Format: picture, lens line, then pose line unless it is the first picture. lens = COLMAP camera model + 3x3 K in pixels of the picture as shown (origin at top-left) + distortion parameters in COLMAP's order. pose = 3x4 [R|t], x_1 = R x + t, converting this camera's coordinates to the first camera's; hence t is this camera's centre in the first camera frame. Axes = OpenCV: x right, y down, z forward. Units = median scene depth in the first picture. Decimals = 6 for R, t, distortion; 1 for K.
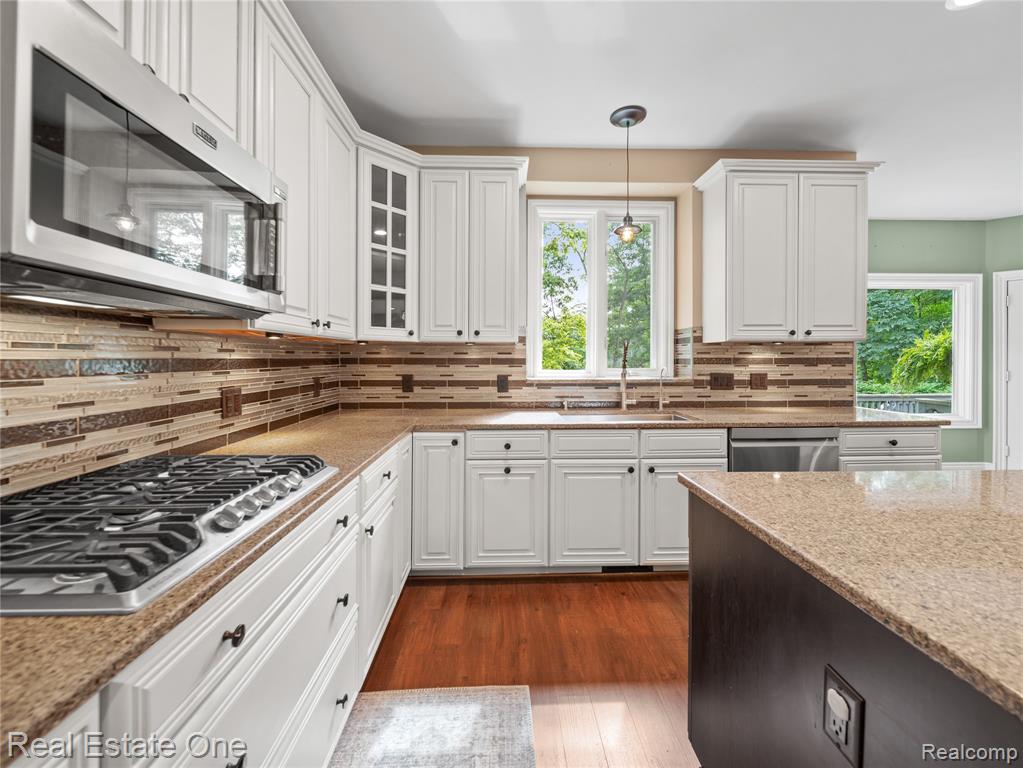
lens RADIAL K [[417.3, 0, 504.2], [0, 417.3, 357.7], [0, 0, 1]] dist [0.004853, -0.000638]
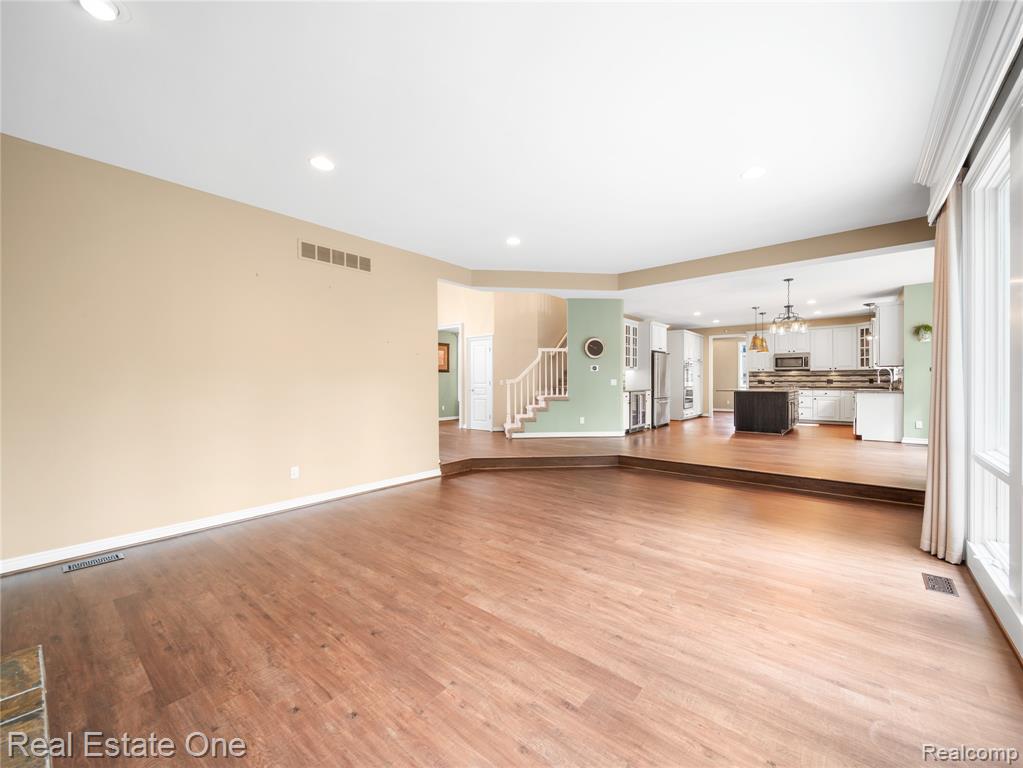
lens RADIAL K [[417.3, 0, 498.0], [0, 417.3, 383.9], [0, 0, 1]] dist [0.004853, -0.000638]
pose [[-0.683455, 0.005249, -0.729974, 5.000633], [0.002738, 0.999986, 0.004627, 0.067803], [0.729988, 0.001163, -0.683459, 1.131732]]
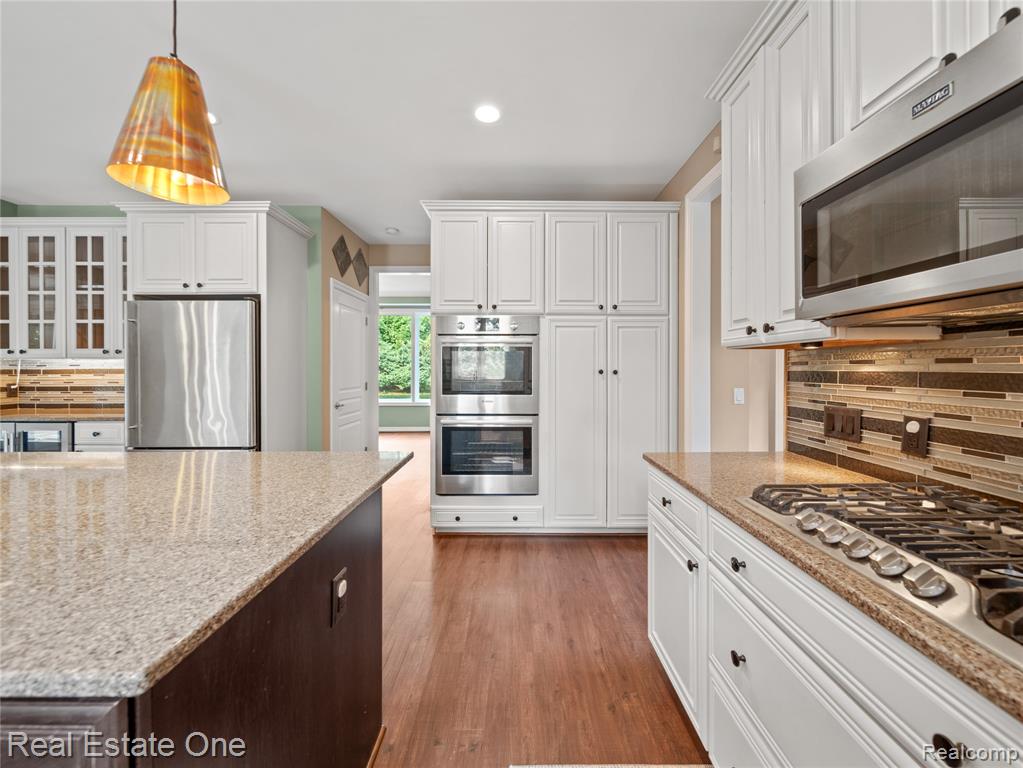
lens RADIAL K [[417.3, 0, 496.2], [0, 417.3, 367.6], [0, 0, 1]] dist [0.004853, -0.000638]
pose [[-0.999144, -0.000104, 0.041379, 0.038066], [-0.000270, 0.999992, -0.003995, -0.003161], [-0.041378, -0.004003, -0.999136, 0.713491]]
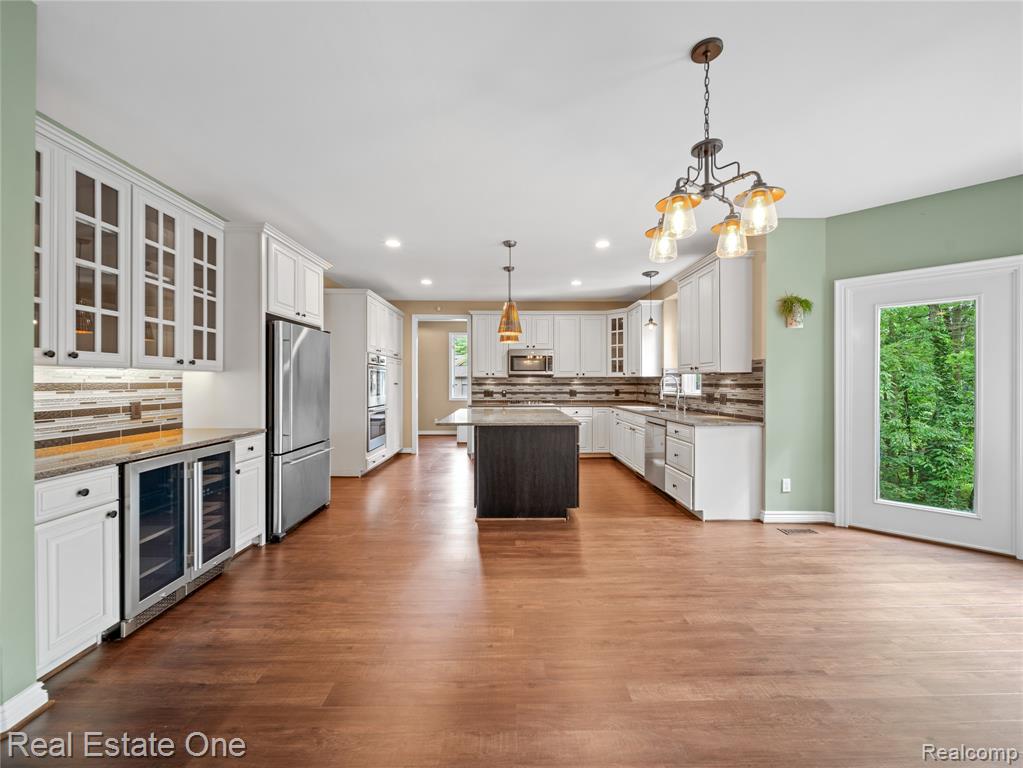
lens RADIAL K [[417.3, 0, 520.6], [0, 417.3, 384.5], [0, 0, 1]] dist [0.004853, -0.000638]
pose [[-0.011283, 0.005606, -0.999921, 2.522897], [0.000879, 0.999984, 0.005597, -0.004630], [0.999936, -0.000815, -0.011288, 0.345625]]
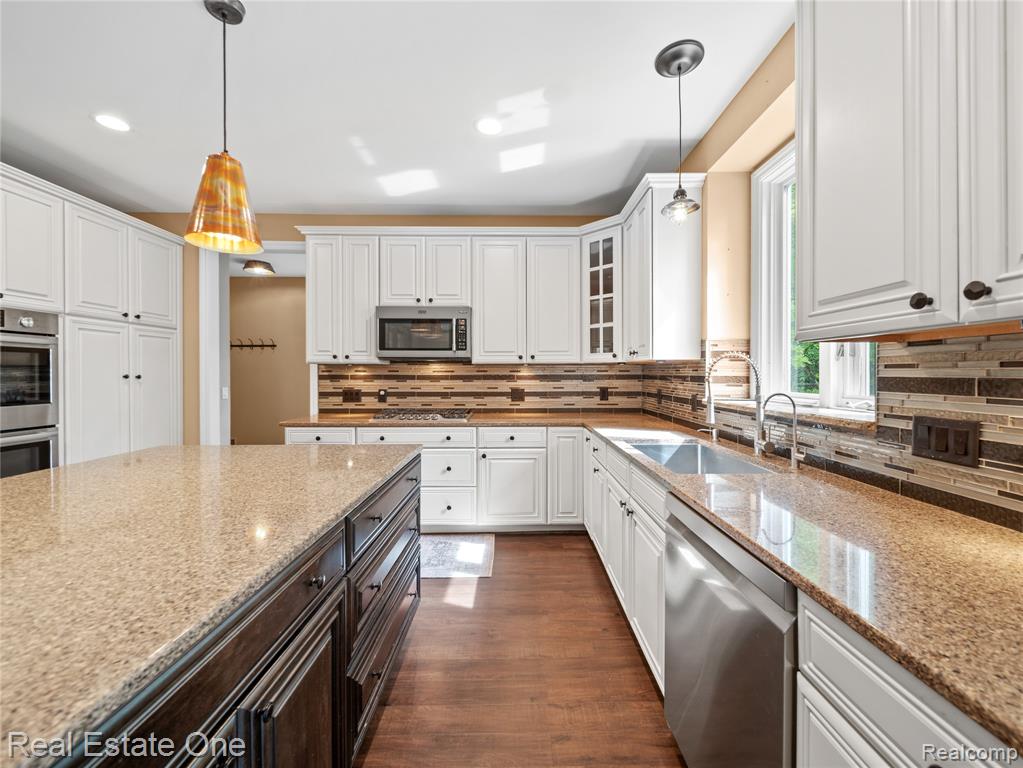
lens RADIAL K [[417.3, 0, 527.0], [0, 417.3, 374.0], [0, 0, 1]] dist [0.004853, -0.000638]
pose [[-0.007952, 0.002111, -0.999966, 1.070341], [0.000891, 0.999997, 0.002104, -0.005298], [0.999968, -0.000874, -0.007954, 0.730992]]
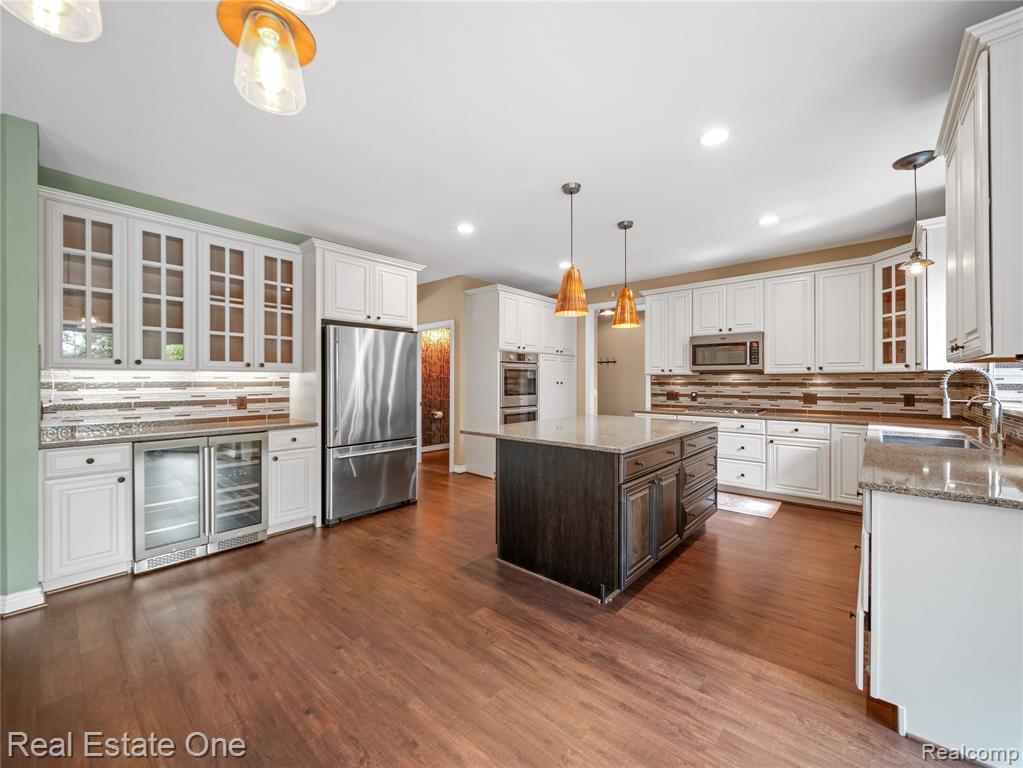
lens RADIAL K [[417.3, 0, 501.7], [0, 417.3, 382.5], [0, 0, 1]] dist [0.004853, -0.000638]
pose [[-0.695499, 0.002662, -0.718522, 1.835132], [0.000542, 0.999995, 0.003180, -0.005114], [0.718527, 0.001823, -0.695497, 0.992589]]
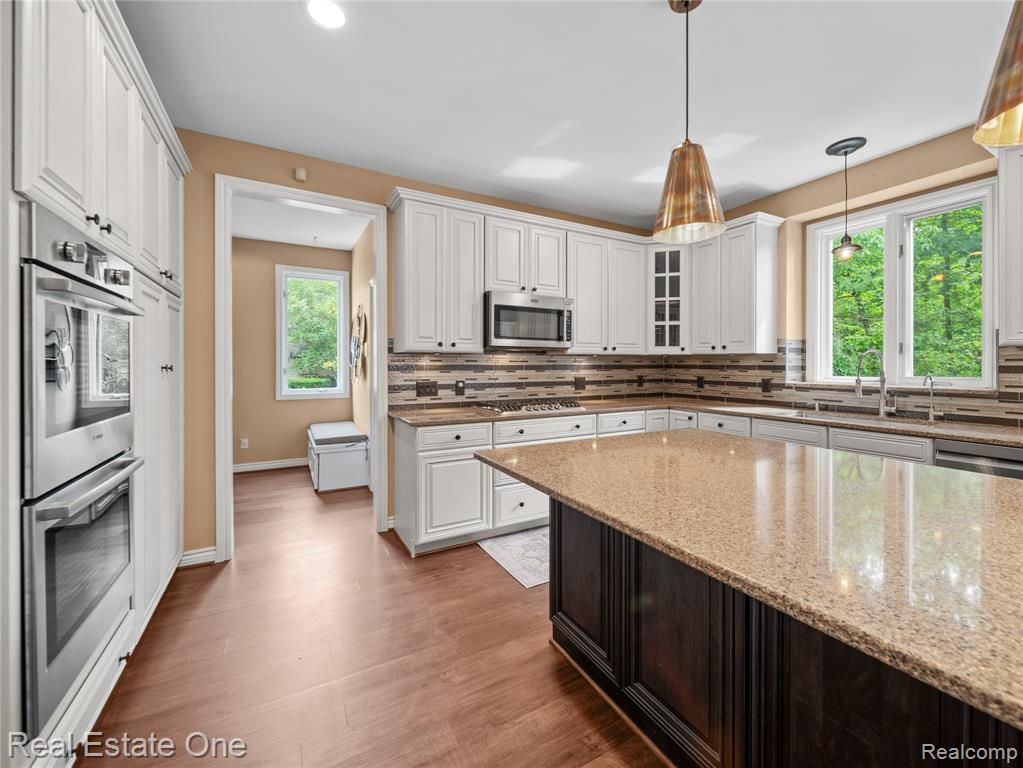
lens RADIAL K [[417.3, 0, 520.9], [0, 417.3, 363.2], [0, 0, 1]] dist [0.004853, -0.000638]
pose [[0.470672, 0.000482, -0.882308, 0.872383], [0.000134, 1.000000, 0.000618, -0.006390], [0.882308, -0.000409, 0.470671, -0.278915]]
